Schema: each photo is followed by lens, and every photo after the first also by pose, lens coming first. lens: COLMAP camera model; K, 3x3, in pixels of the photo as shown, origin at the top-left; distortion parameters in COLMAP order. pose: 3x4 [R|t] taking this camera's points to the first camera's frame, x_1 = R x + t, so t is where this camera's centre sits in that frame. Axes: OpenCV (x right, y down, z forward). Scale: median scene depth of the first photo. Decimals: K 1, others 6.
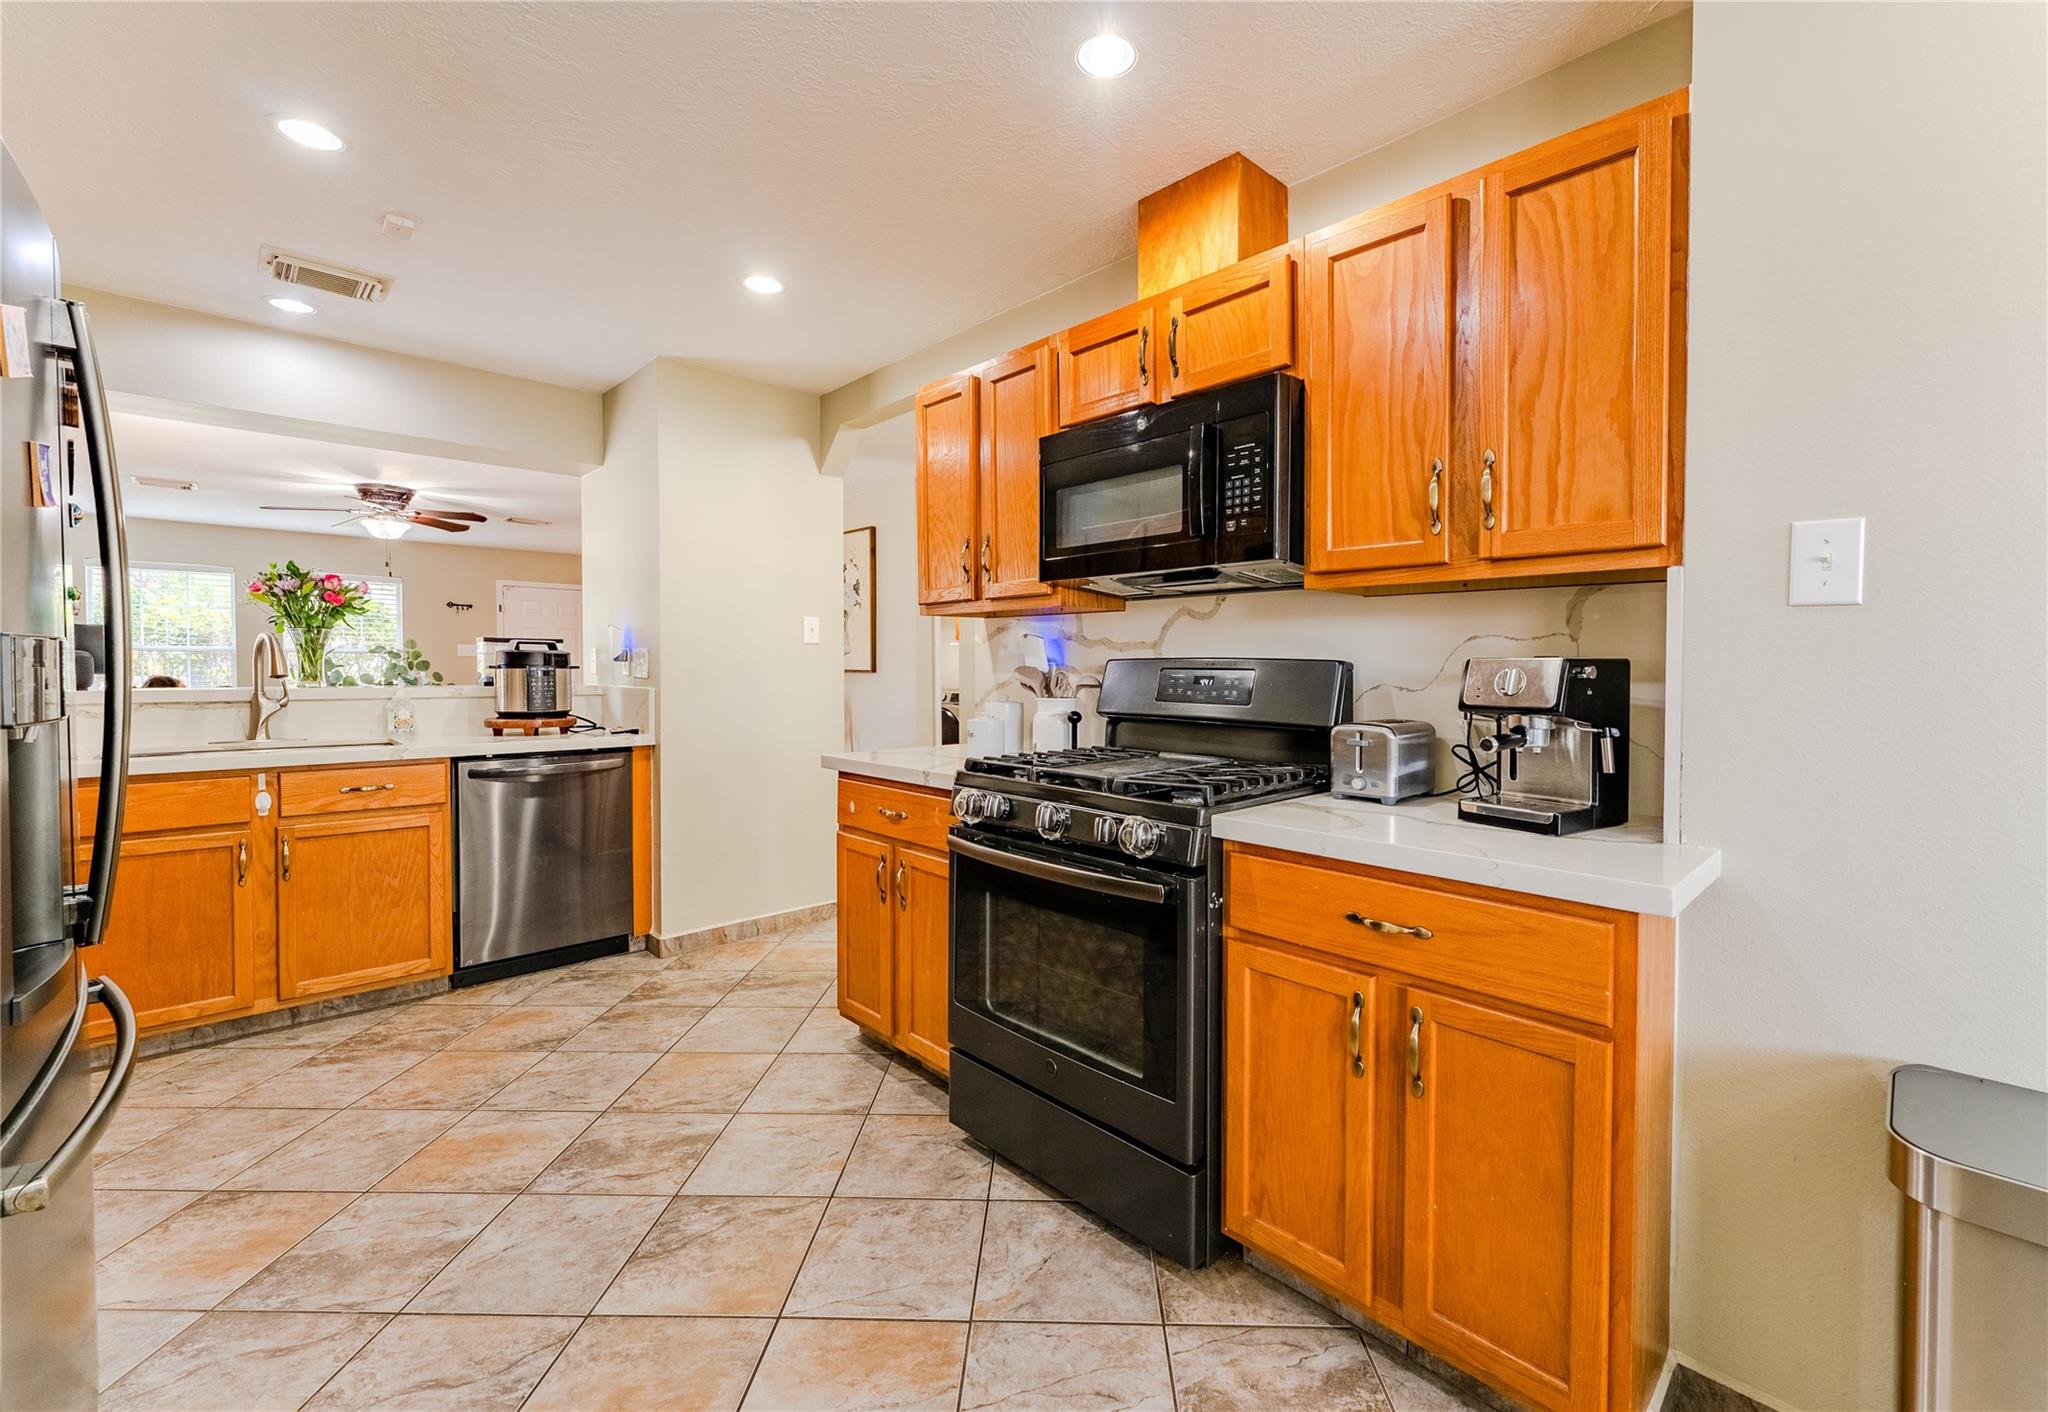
lens RADIAL K [[870.4, 0, 973.8], [0, 870.4, 714.7], [0, 0, 1]] dist [0.003030, 0.000376]
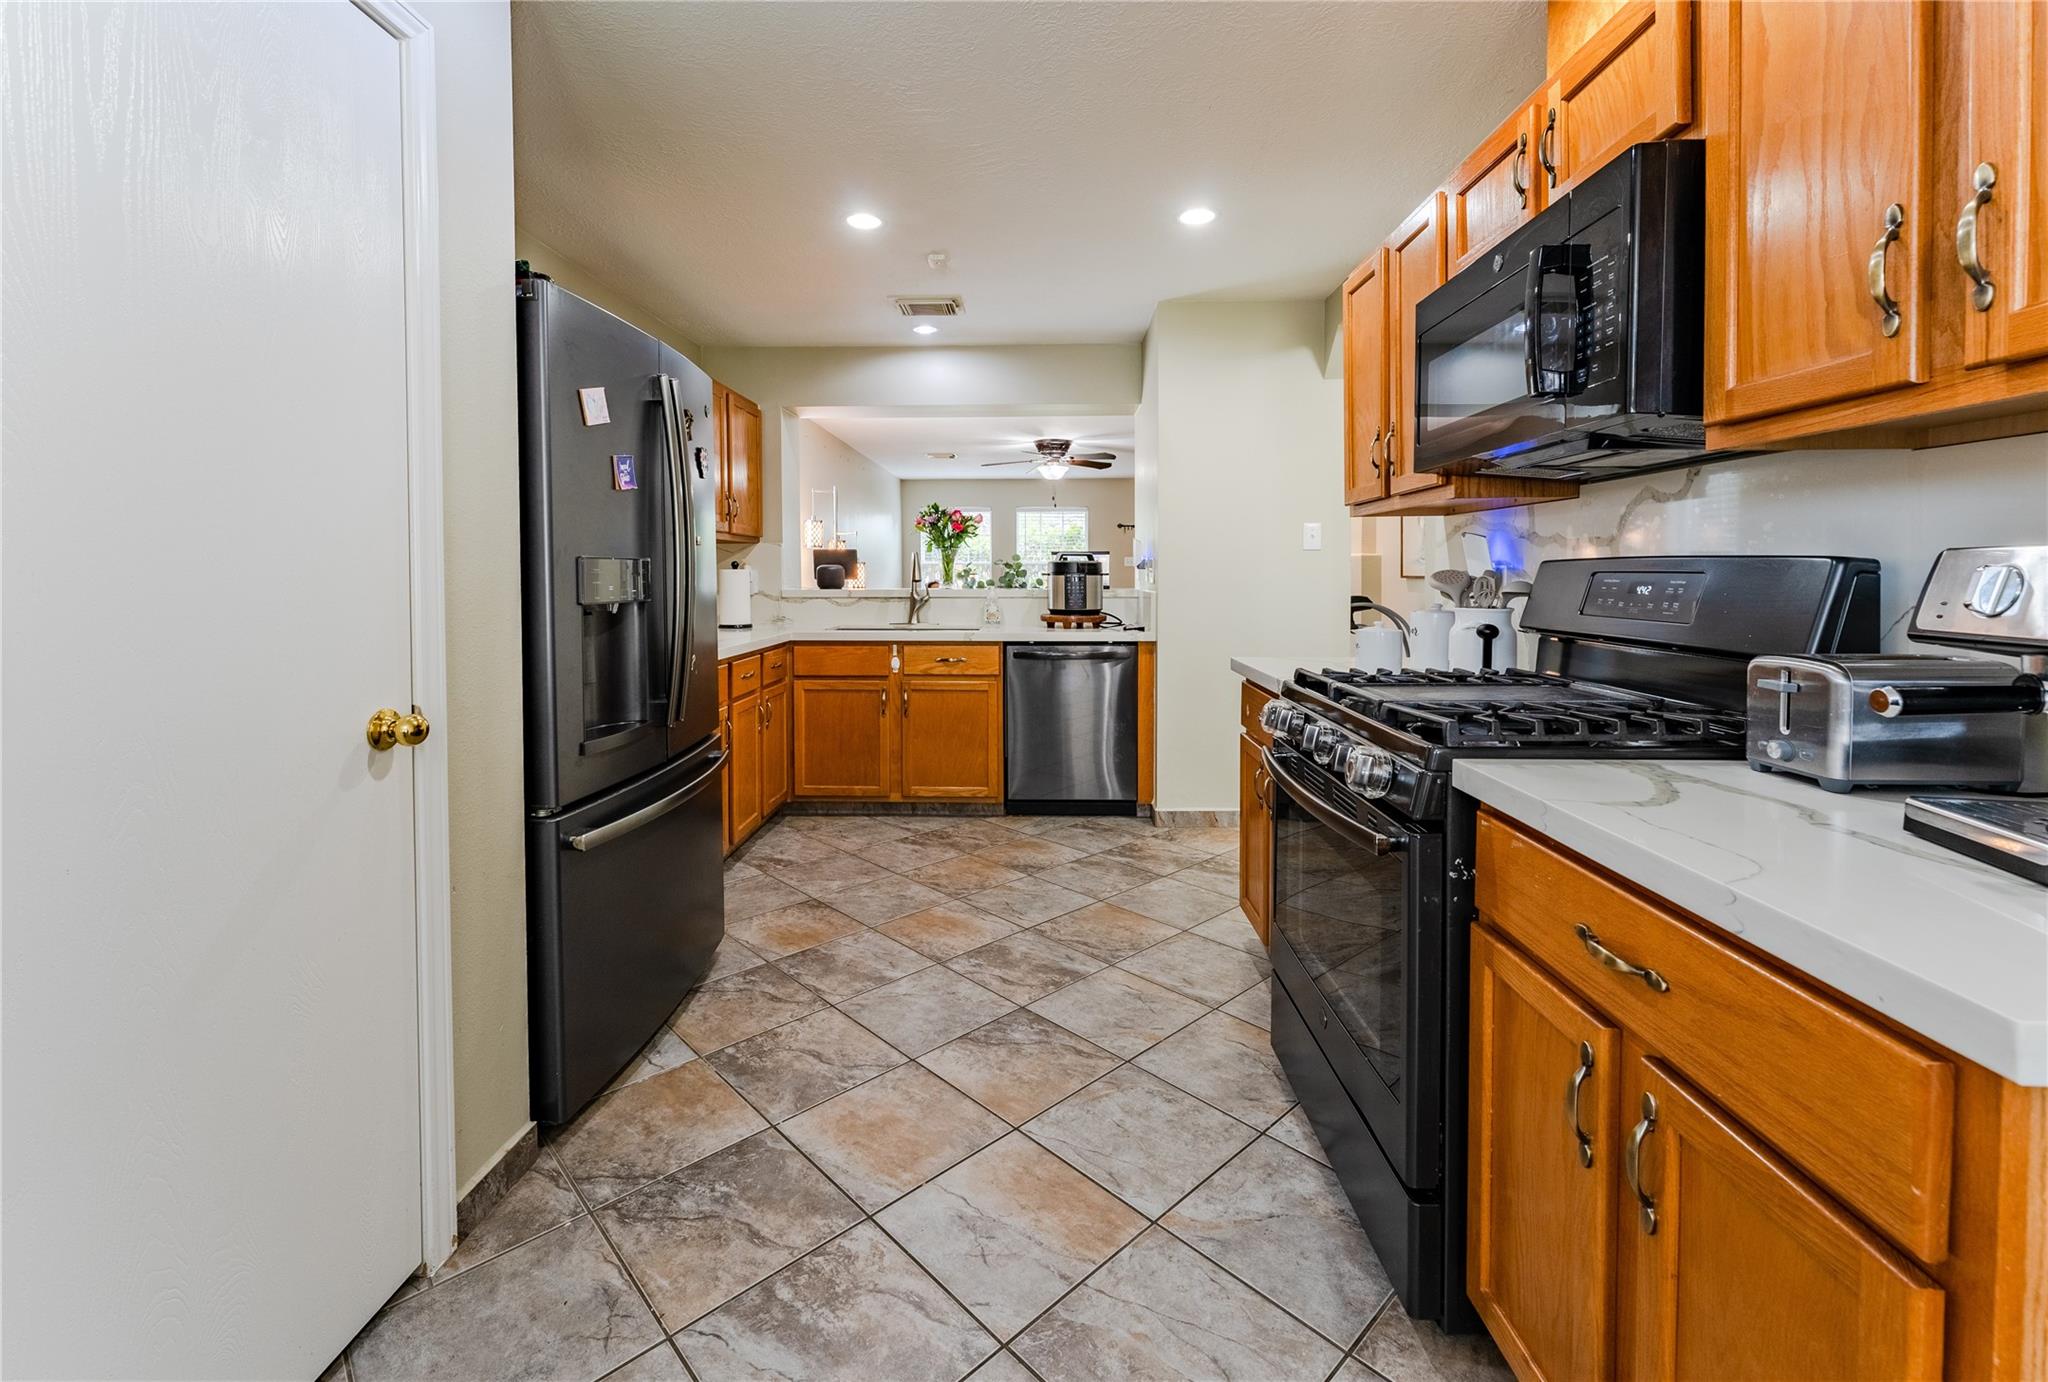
lens RADIAL K [[803.5, 0, 1007.2], [0, 803.5, 625.1], [0, 0, 1]] dist [0.001073, -0.000060]
pose [[0.722038, 0.039933, -0.690700, 0.336891], [-0.035218, 0.999160, 0.020950, -0.003475], [0.690956, 0.009198, 0.722838, 0.143733]]
